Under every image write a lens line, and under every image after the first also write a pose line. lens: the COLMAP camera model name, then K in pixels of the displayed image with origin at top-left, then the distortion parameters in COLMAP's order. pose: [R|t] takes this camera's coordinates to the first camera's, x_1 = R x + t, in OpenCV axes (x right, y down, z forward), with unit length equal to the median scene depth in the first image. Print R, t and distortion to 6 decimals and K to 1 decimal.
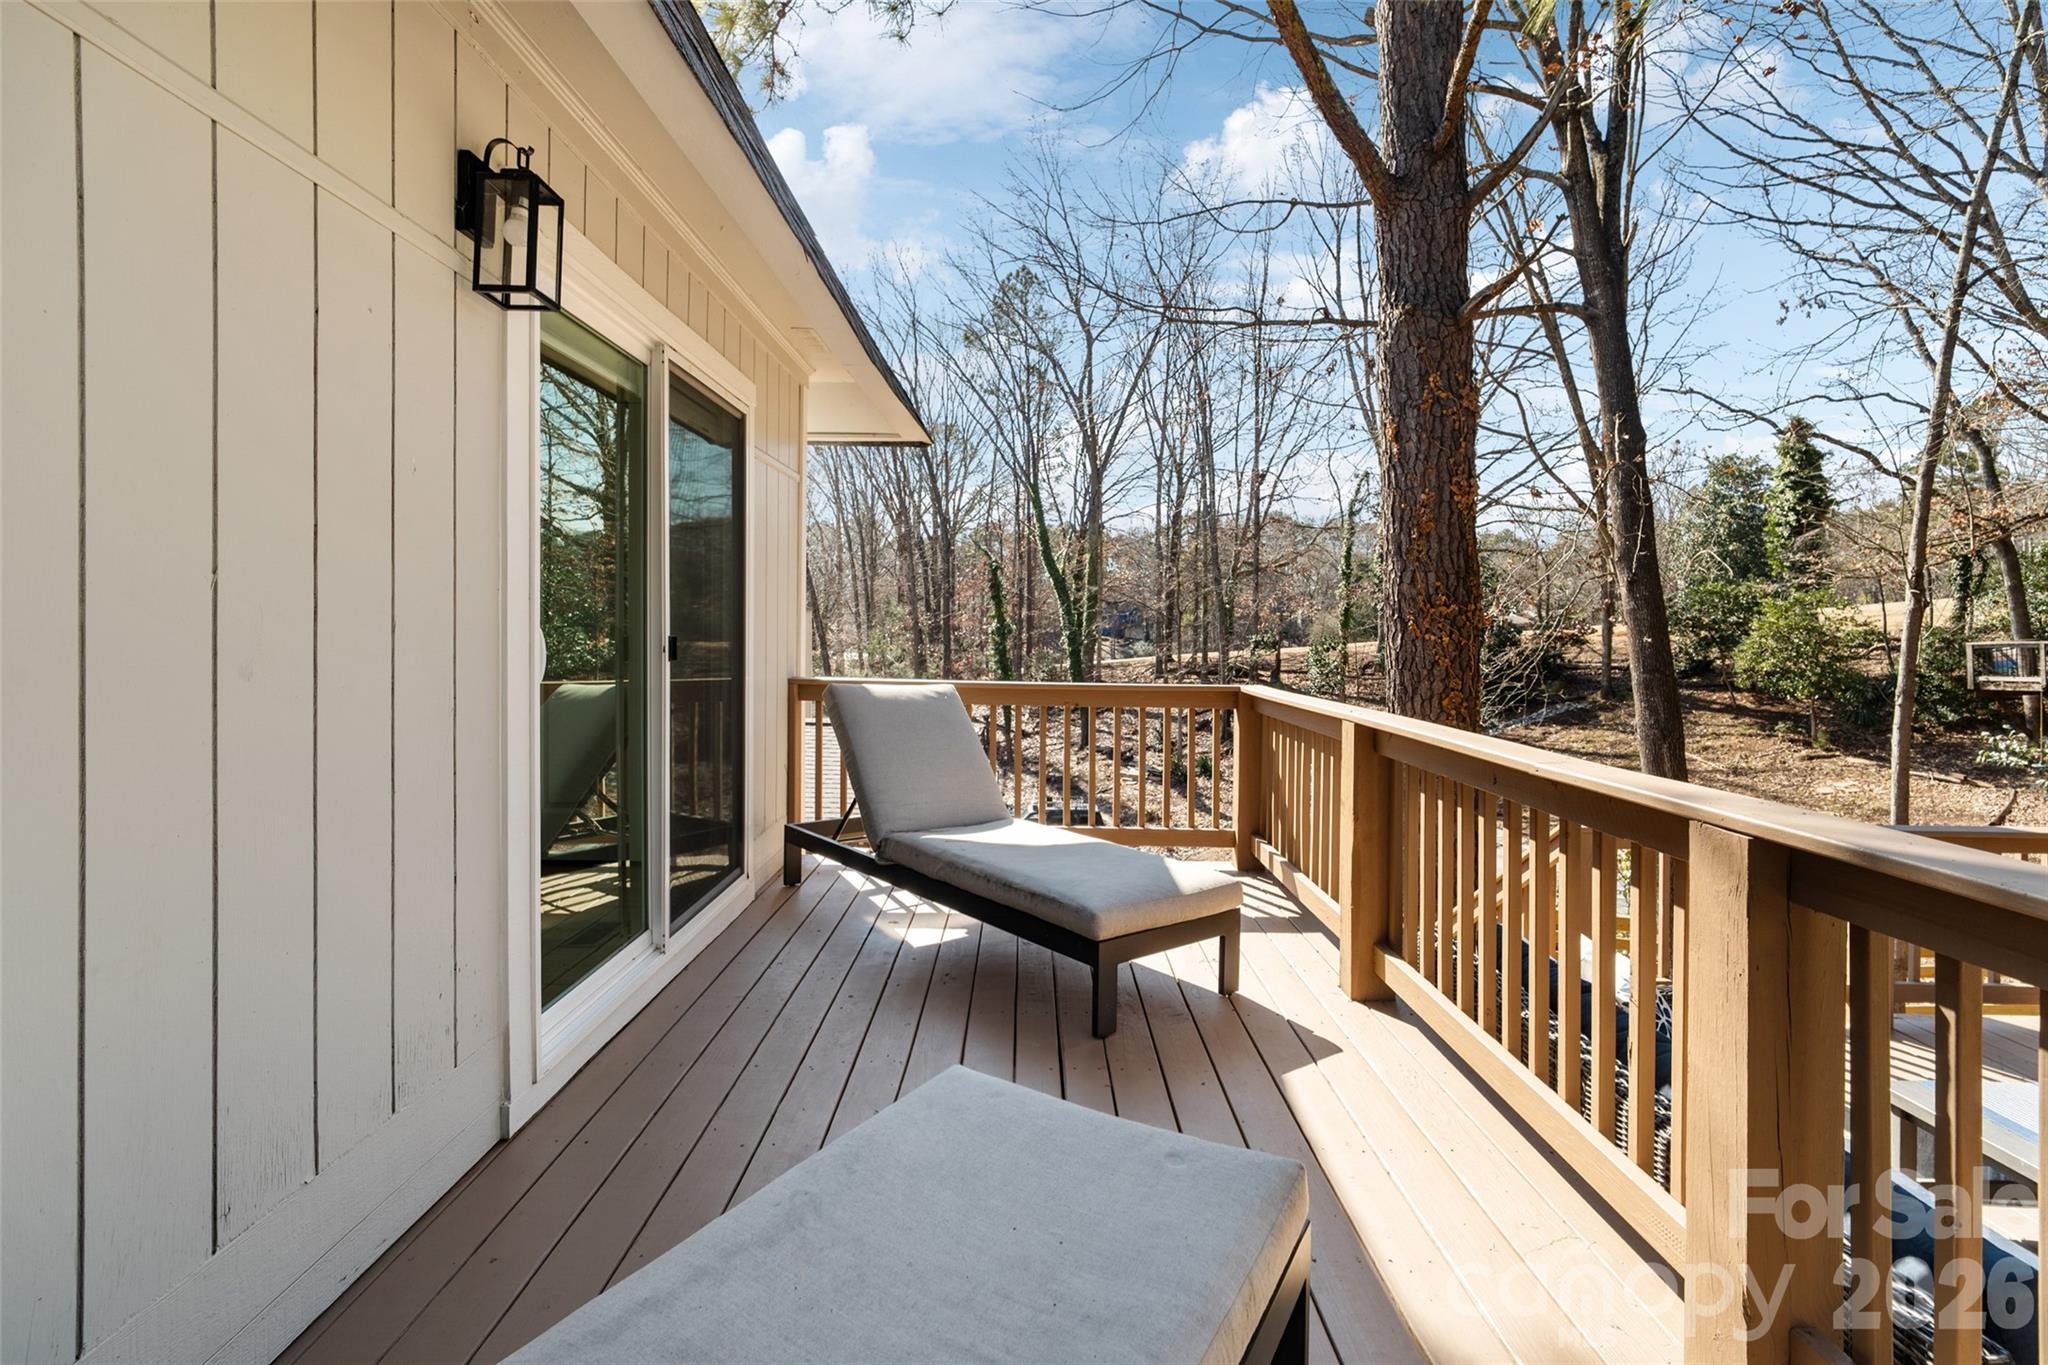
lens RADIAL K [[1006.6, 0, 994.7], [0, 1006.6, 621.3], [0, 0, 1]] dist [-0.003894, -0.000700]
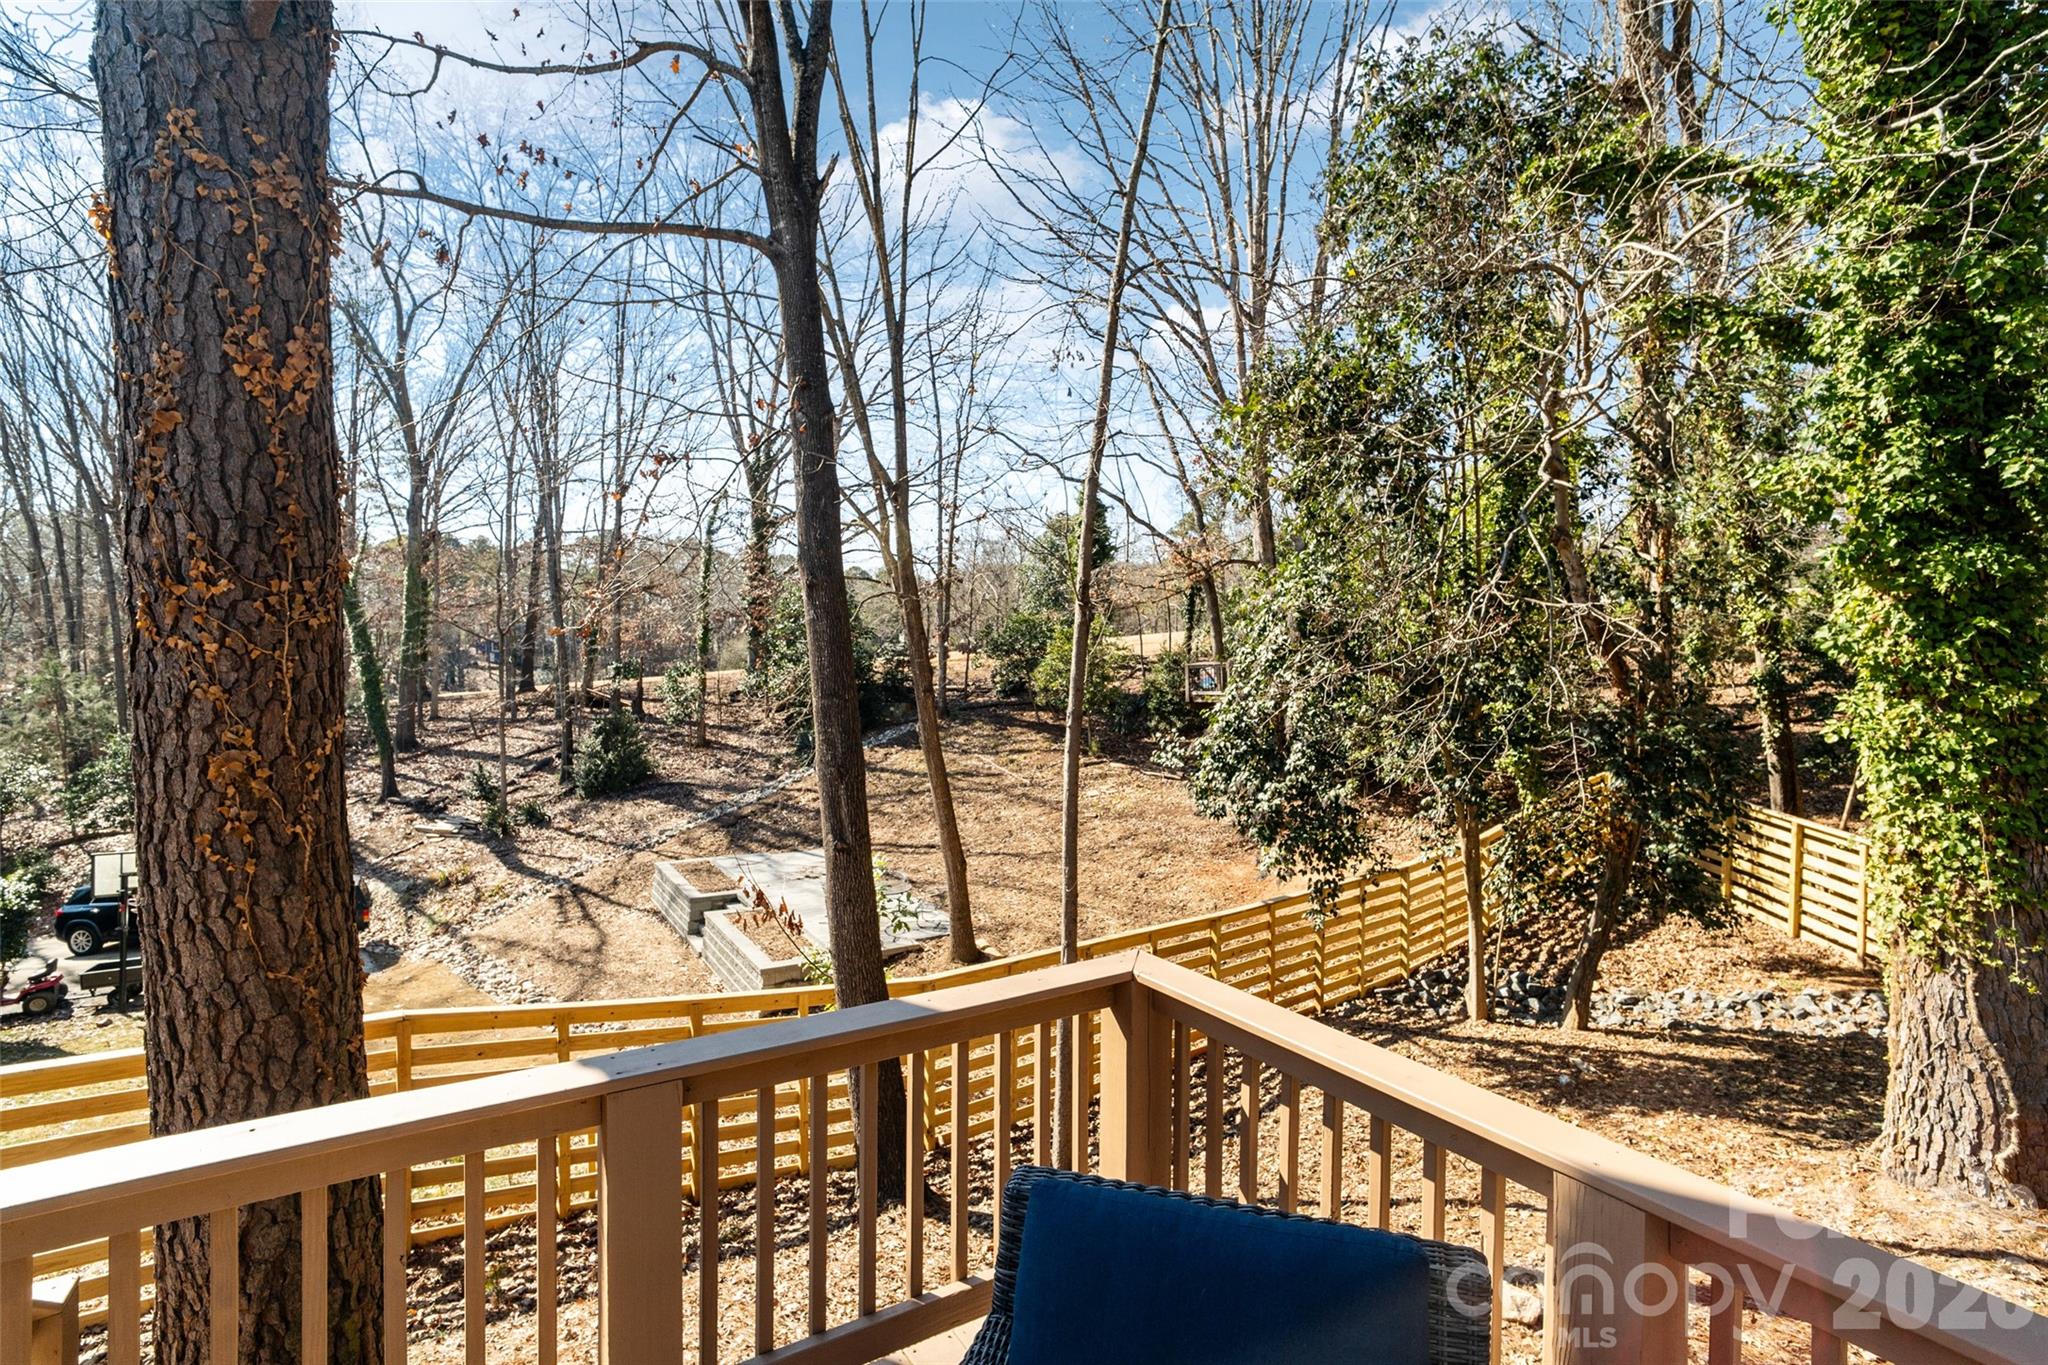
lens RADIAL K [[966.0, 0, 1021.5], [0, 966.0, 669.8], [0, 0, 1]] dist [-0.013069, 0.006555]
pose [[0.841982, -0.008959, 0.539431, 0.146692], [-0.001991, 0.999804, 0.019712, 0.005279], [-0.539502, -0.017671, 0.841799, 0.103470]]
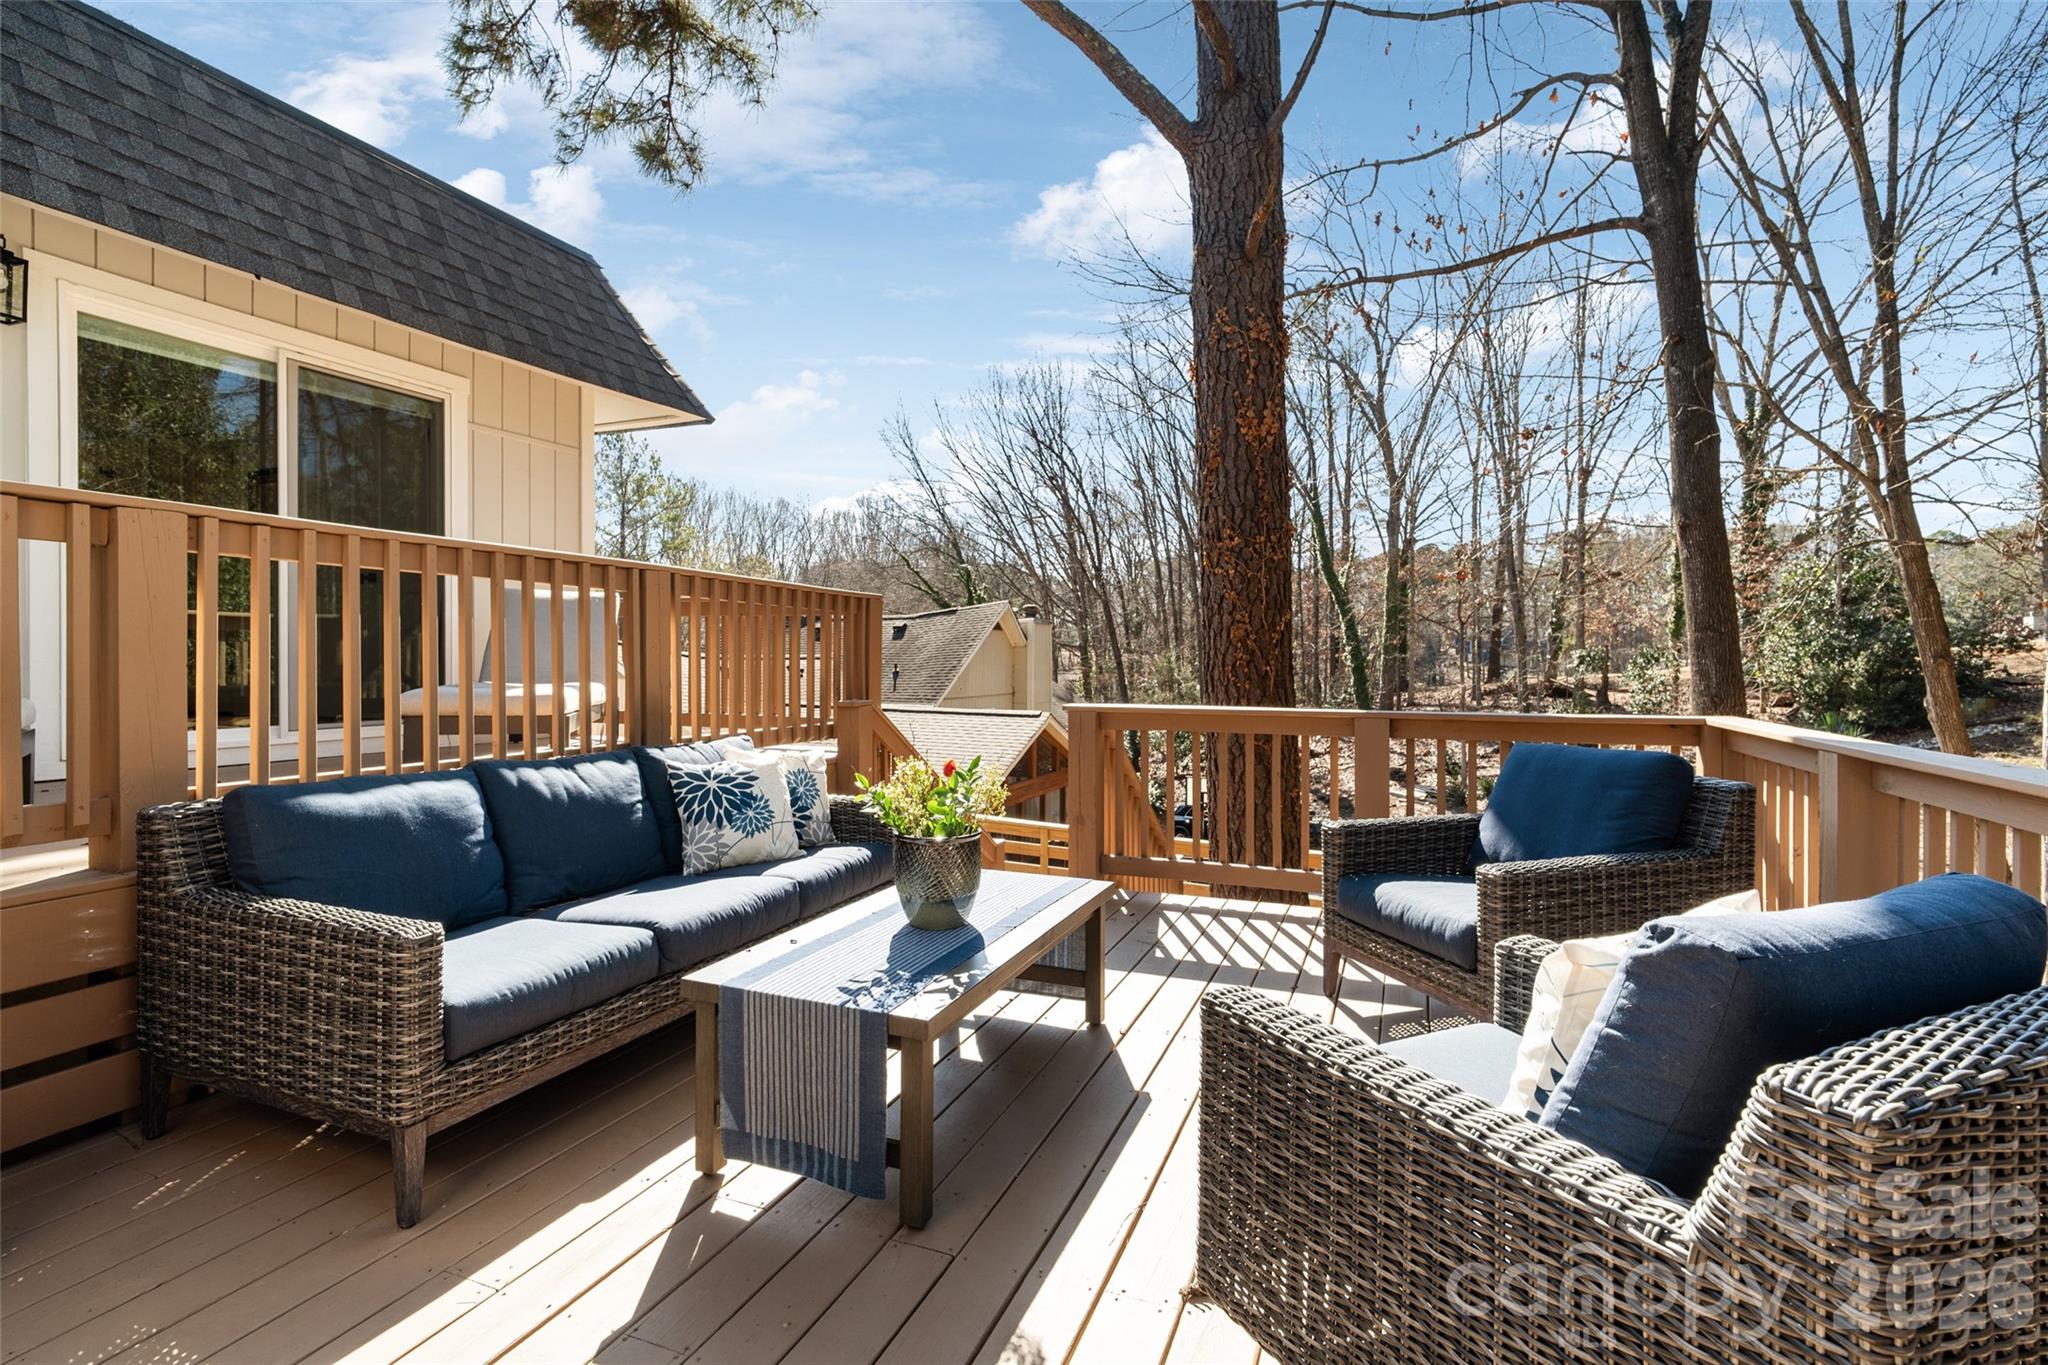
lens RADIAL K [[979.0, 0, 1006.0], [0, 979.0, 666.2], [0, 0, 1]] dist [-0.010434, 0.000880]
pose [[0.927853, -0.006618, -0.372888, 0.166712], [0.009418, 0.999939, 0.005687, 0.028899], [0.372827, -0.008788, 0.927859, 0.001872]]
